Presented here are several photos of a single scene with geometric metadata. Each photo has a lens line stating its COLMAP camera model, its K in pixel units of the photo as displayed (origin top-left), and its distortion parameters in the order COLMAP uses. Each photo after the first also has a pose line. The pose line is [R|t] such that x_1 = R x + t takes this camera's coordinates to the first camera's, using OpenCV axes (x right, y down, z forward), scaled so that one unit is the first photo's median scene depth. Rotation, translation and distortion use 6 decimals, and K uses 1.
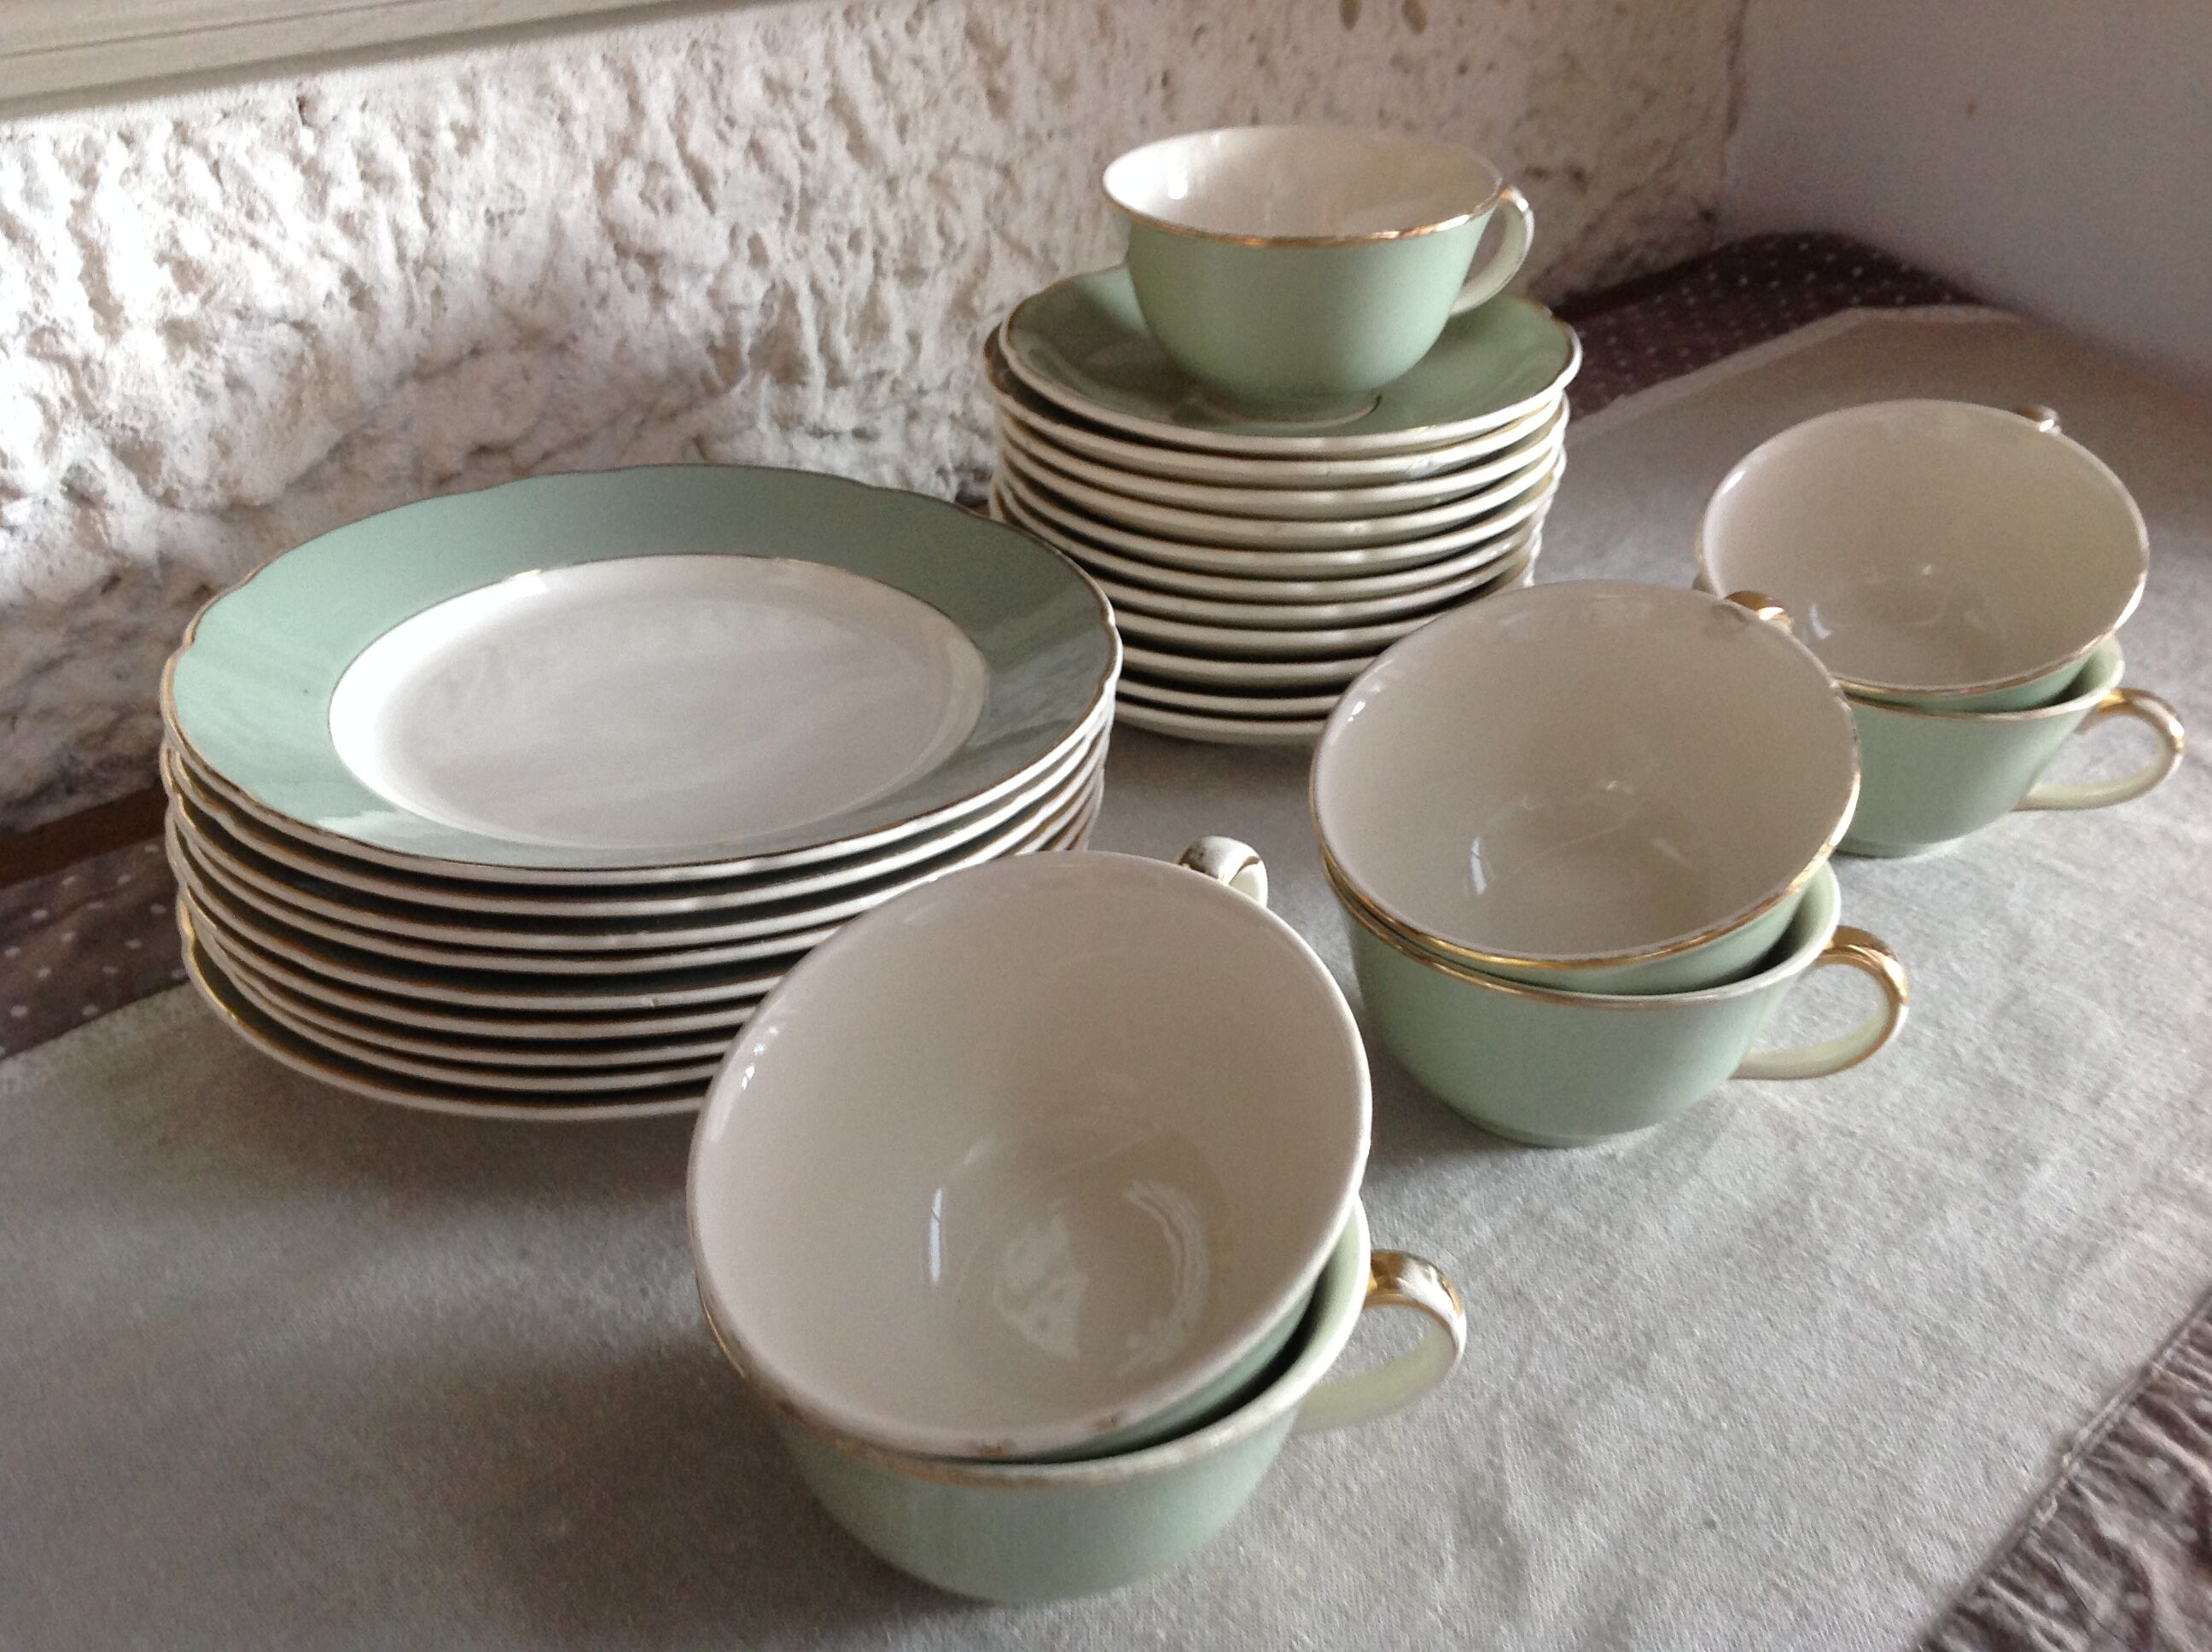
lens RADIAL K [[2104.1, 0, 1110.3], [0, 2104.1, 835.5], [0, 0, 1]] dist [0.141223, -0.345485]
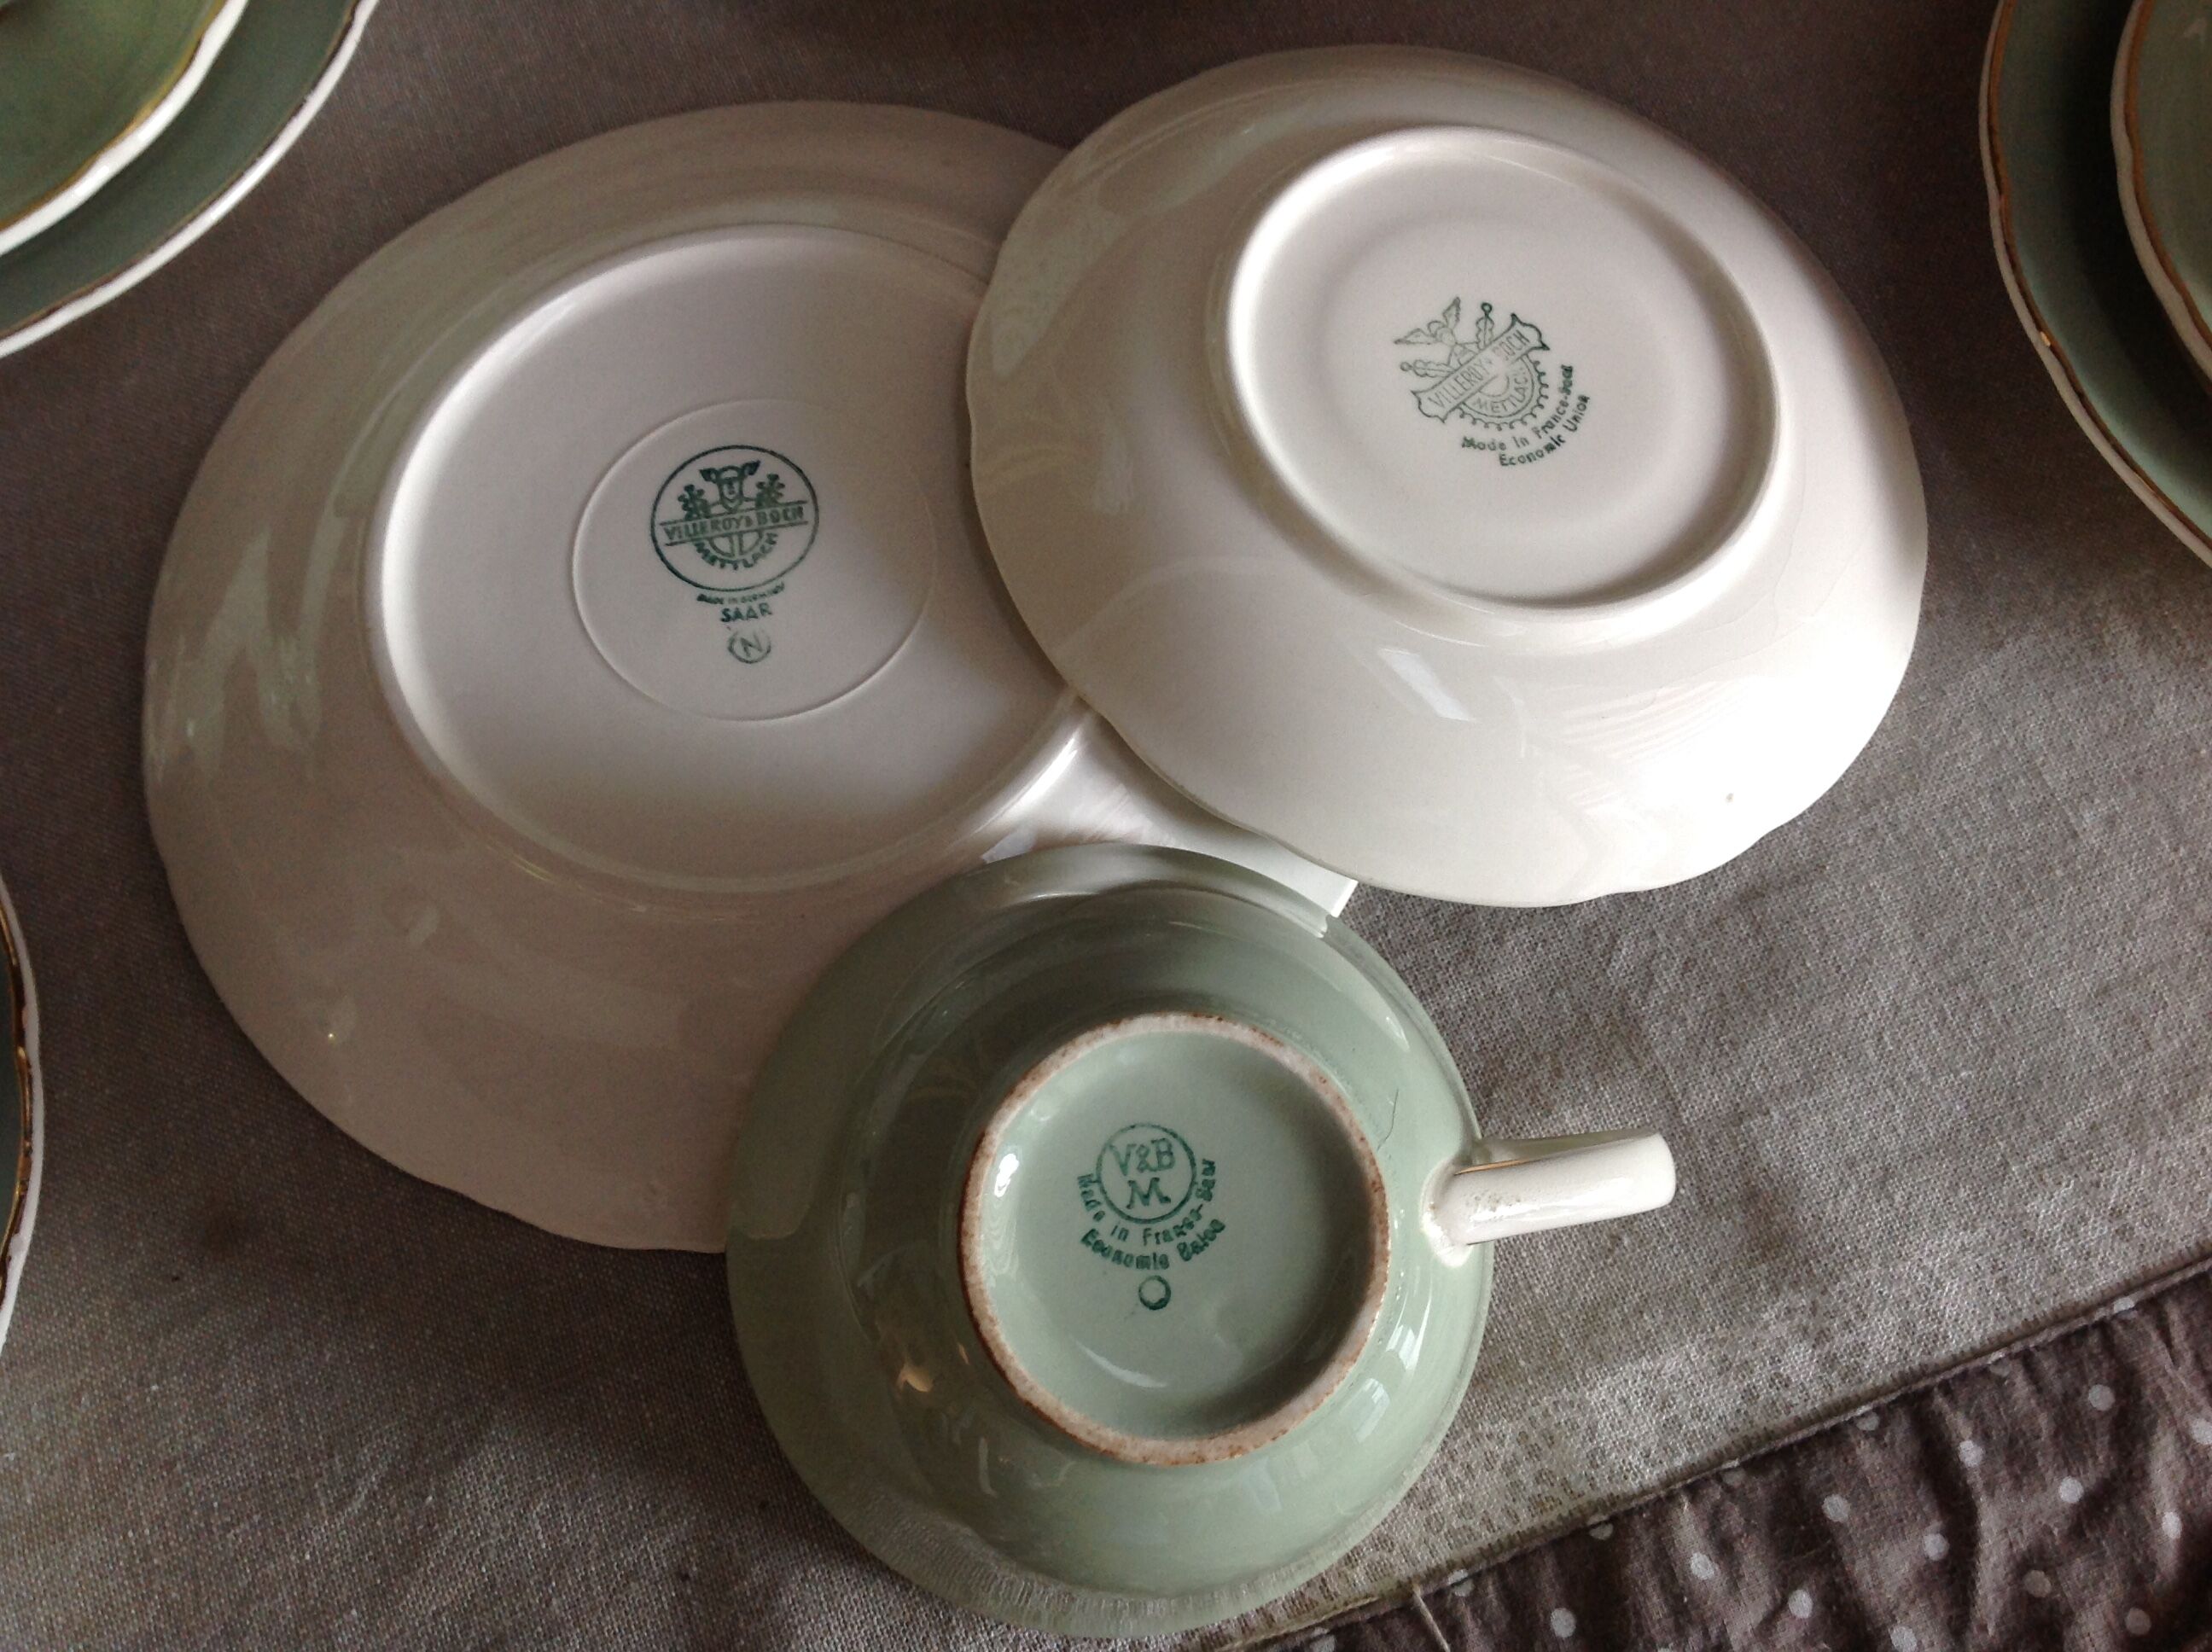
lens RADIAL K [[2094.4, 0, 1101.9], [0, 2094.4, 830.0], [0, 0, 1]] dist [0.141694, -0.349469]
pose [[0.913973, 0.358388, -0.190295, 0.272169], [-0.165690, 0.757707, 0.631211, -0.241952], [0.370406, -0.545380, 0.751904, 0.345596]]
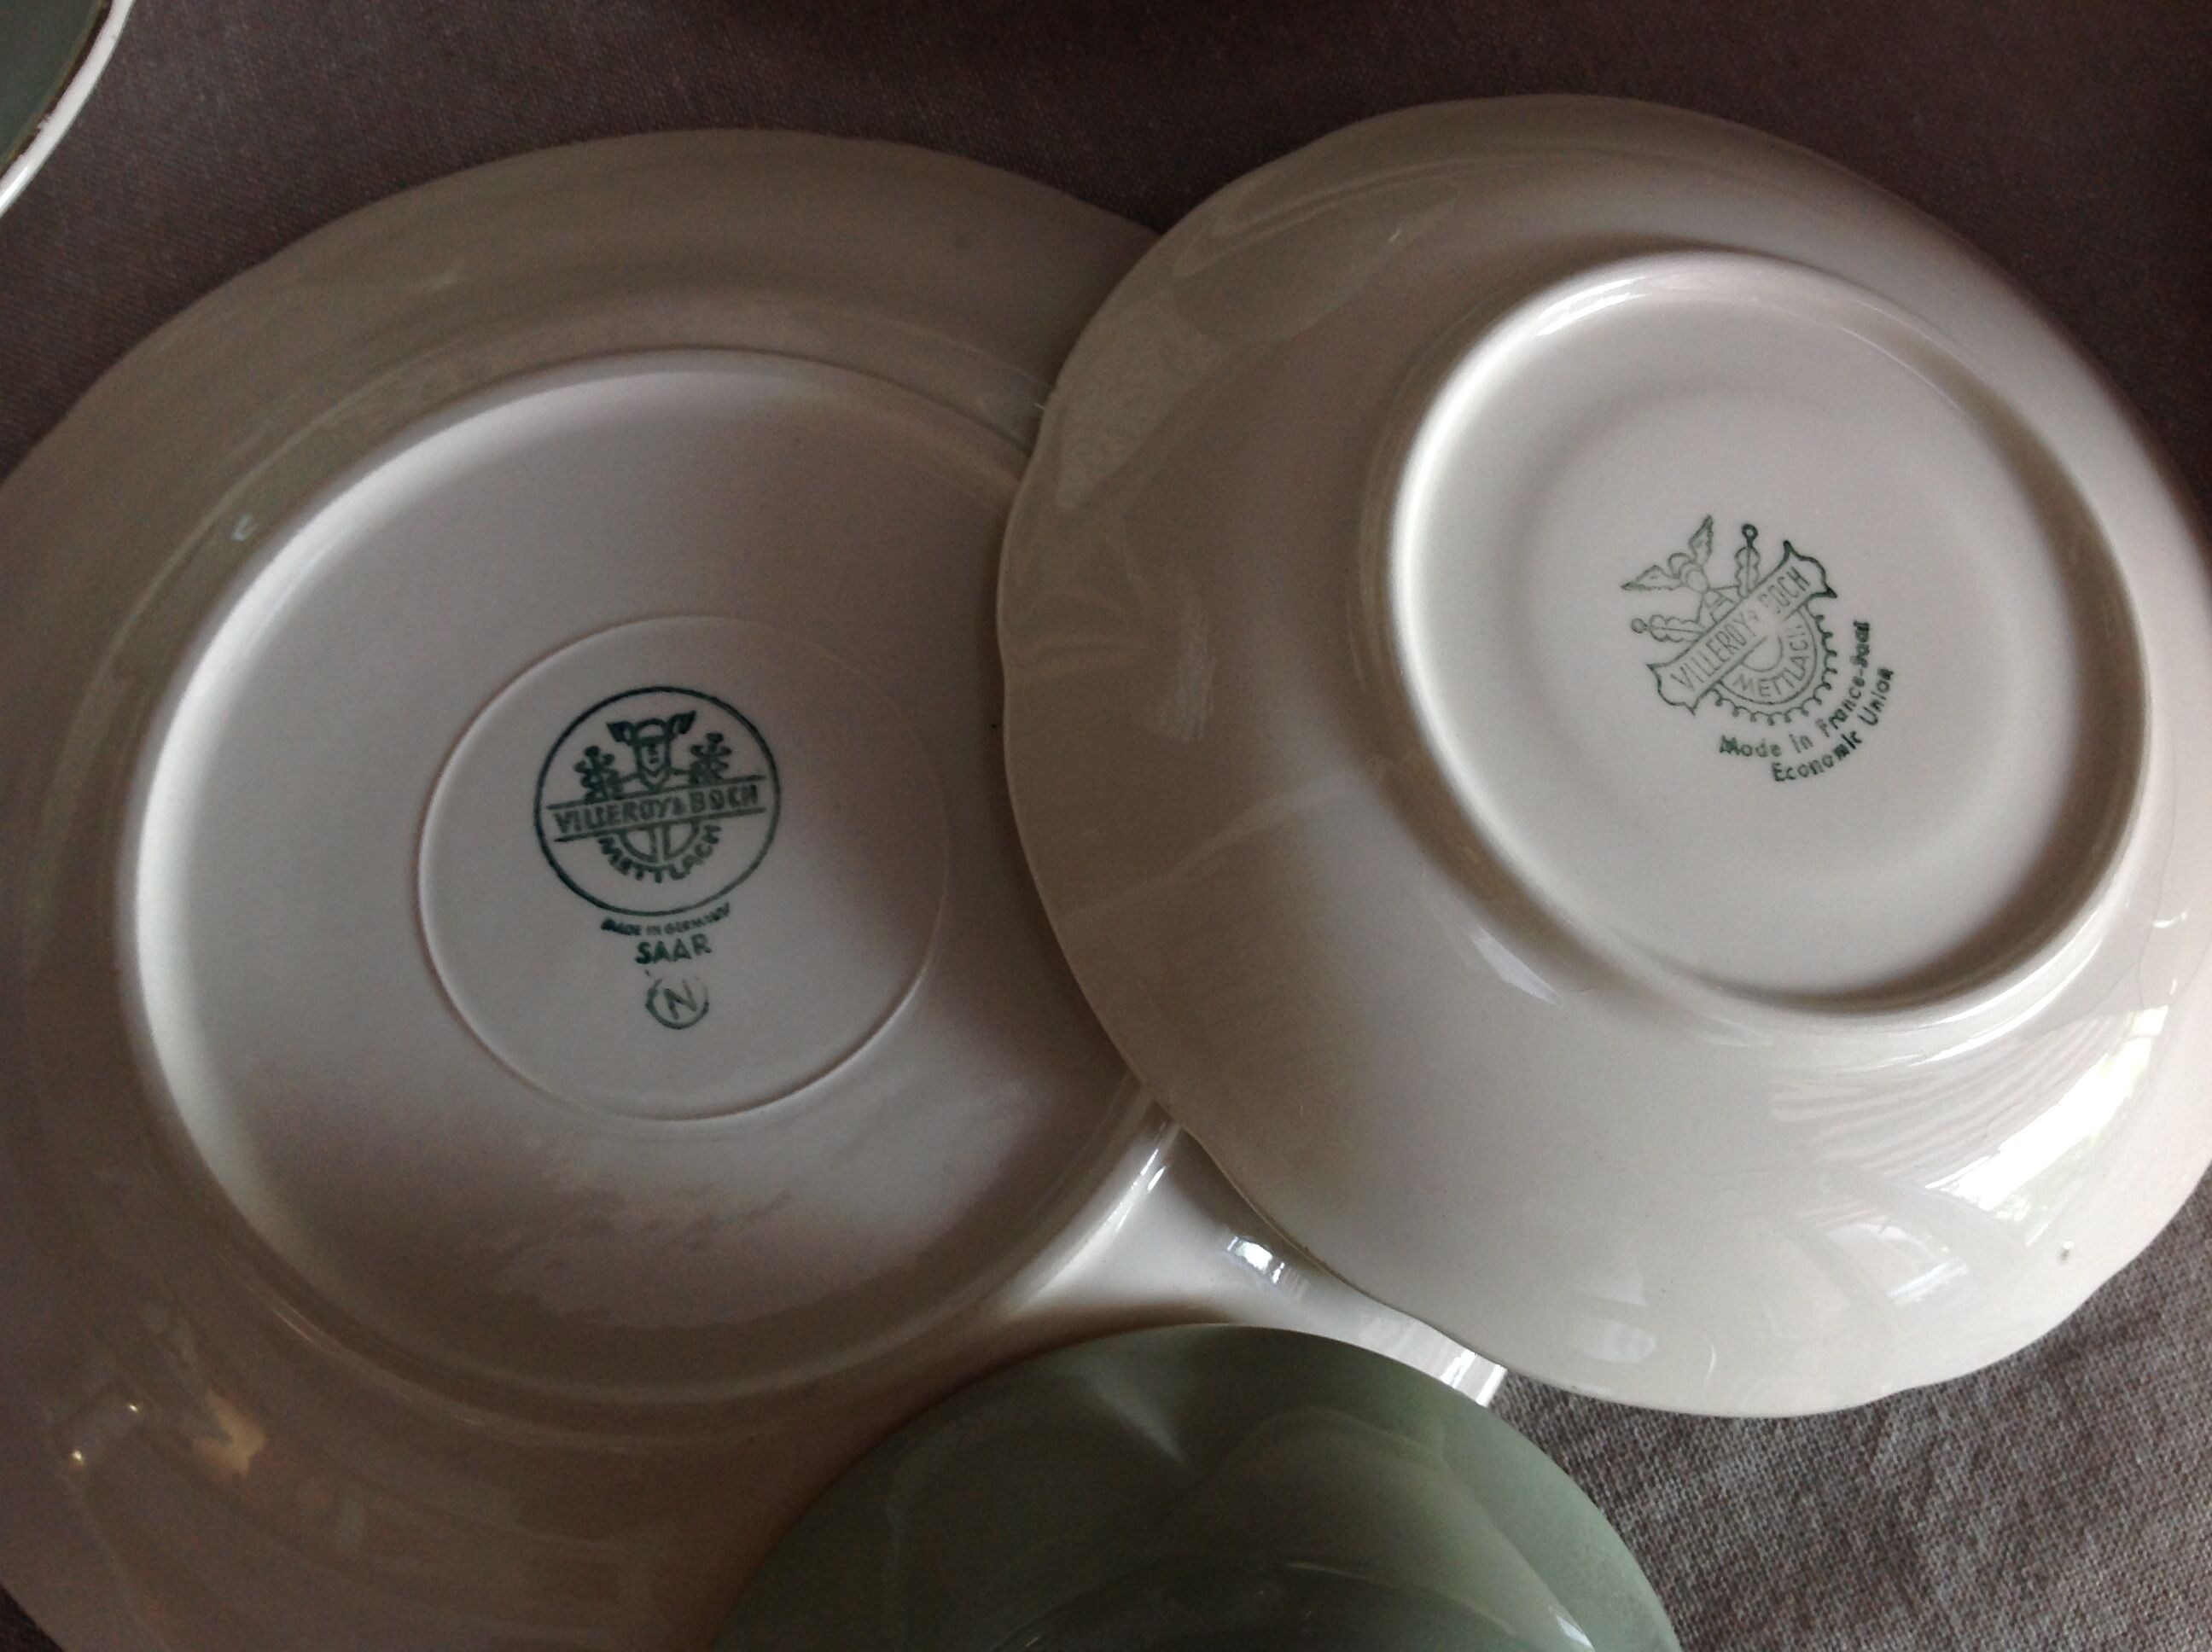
lens RADIAL K [[2094.4, 0, 1101.9], [0, 2094.4, 830.0], [0, 0, 1]] dist [0.141694, -0.349469]
pose [[0.910764, 0.395360, -0.119158, 0.178907], [-0.212644, 0.696426, 0.685401, -0.216747], [0.353965, -0.598900, 0.718350, 0.506641]]
